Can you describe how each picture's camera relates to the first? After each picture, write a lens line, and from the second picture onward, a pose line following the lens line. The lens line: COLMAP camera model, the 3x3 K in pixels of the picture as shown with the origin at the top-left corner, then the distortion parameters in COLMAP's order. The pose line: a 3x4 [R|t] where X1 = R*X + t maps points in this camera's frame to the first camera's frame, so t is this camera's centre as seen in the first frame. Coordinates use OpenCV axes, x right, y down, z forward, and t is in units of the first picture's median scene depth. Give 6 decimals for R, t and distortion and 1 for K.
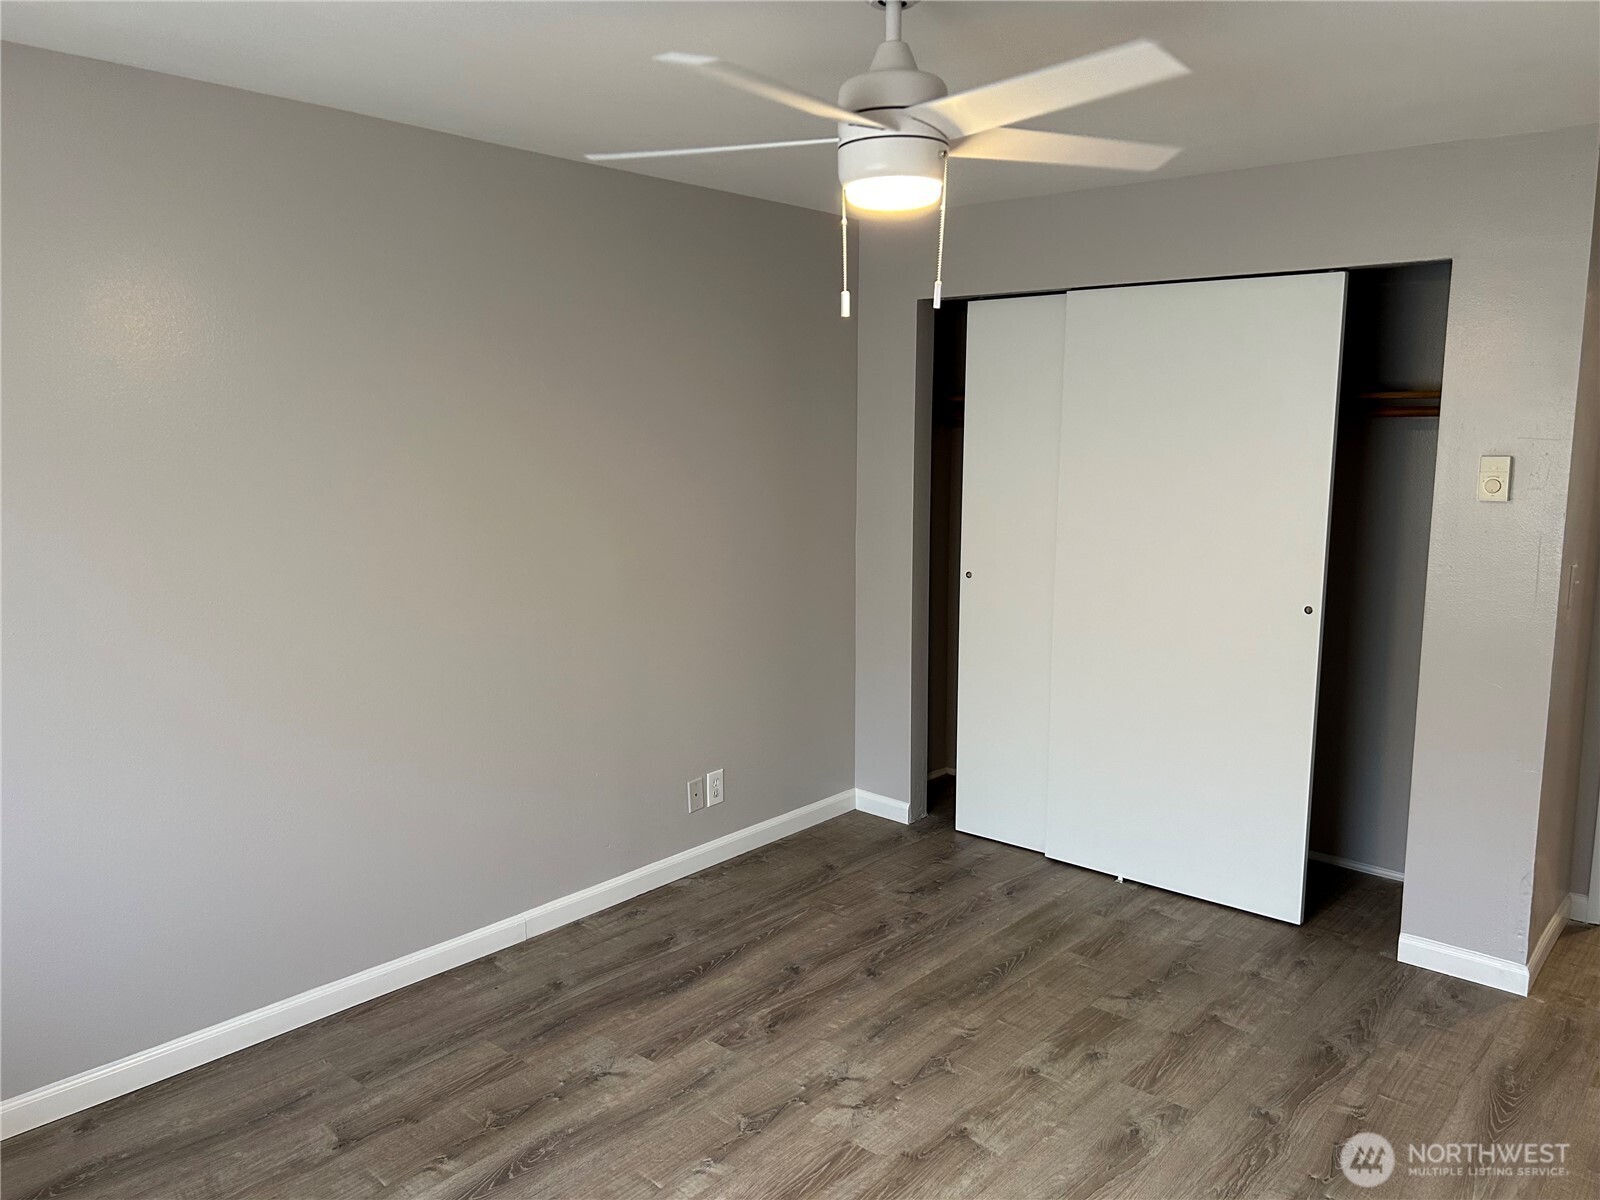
lens RADIAL K [[1203.5, 0, 804.6], [0, 1203.5, 602.0], [0, 0, 1]] dist [0.039617, -0.058605]
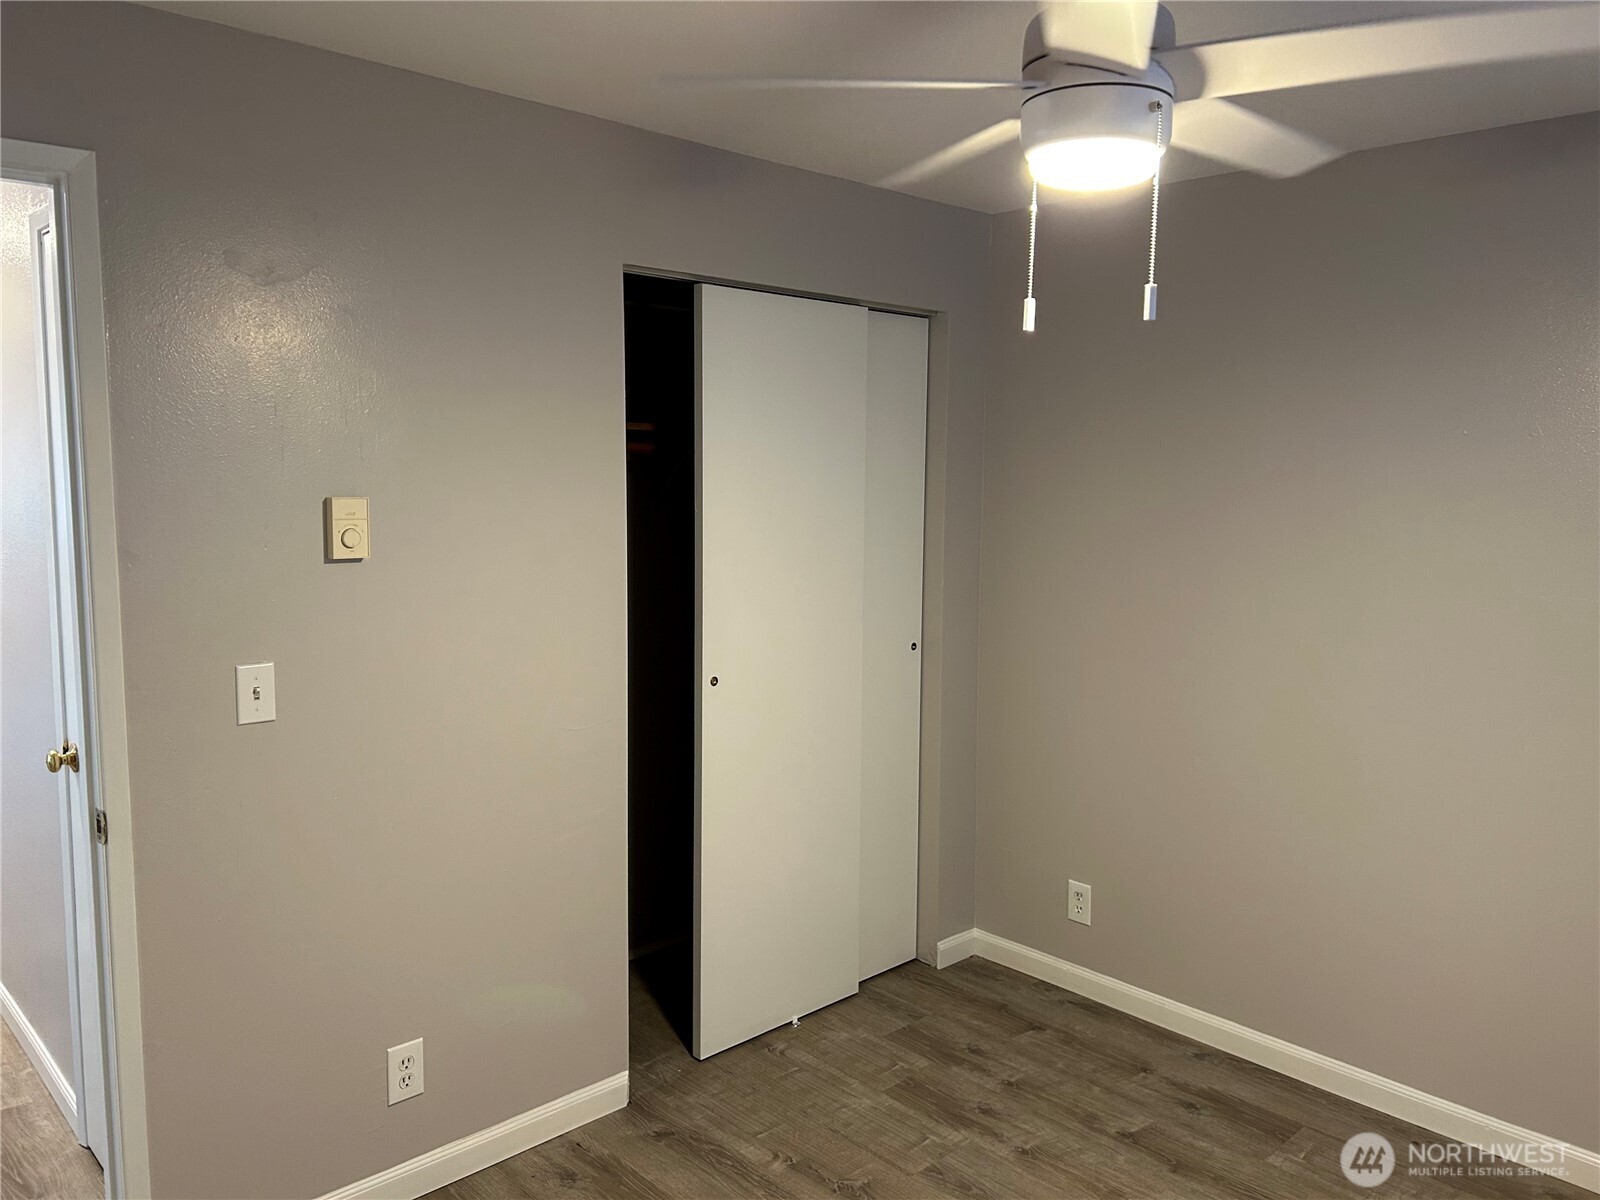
lens RADIAL K [[1203.5, 0, 806.9], [0, 1203.5, 604.6], [0, 0, 1]] dist [0.039617, -0.058605]
pose [[-0.066411, 0.120793, -0.990454, 0.637157], [-0.178913, 0.975116, 0.130919, -0.100635], [0.981621, 0.185899, -0.043147, 0.679960]]
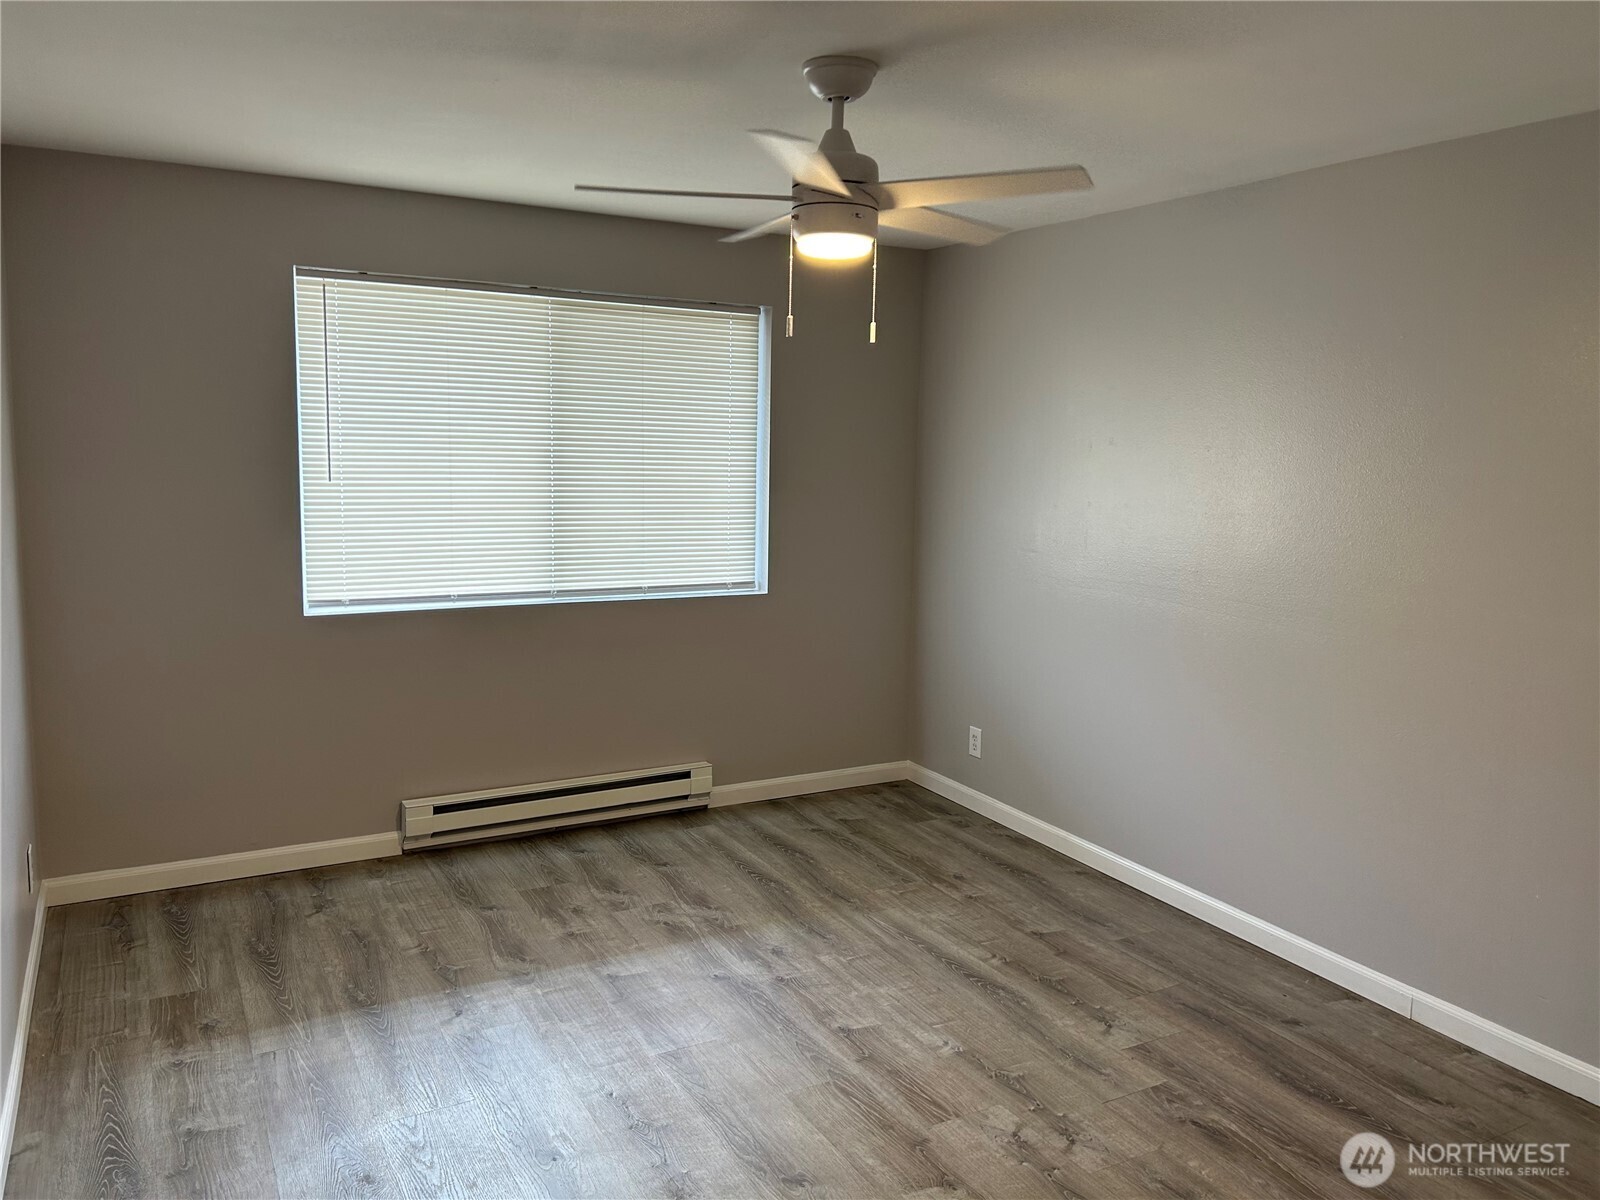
lens RADIAL K [[1203.5, 0, 798.8], [0, 1203.5, 591.2], [0, 0, 1]] dist [0.039617, -0.058605]
pose [[-0.344955, 0.116135, -0.931407, 0.924451], [-0.164227, 0.969541, 0.181713, -0.148007], [0.924141, 0.215645, -0.315375, 1.015987]]
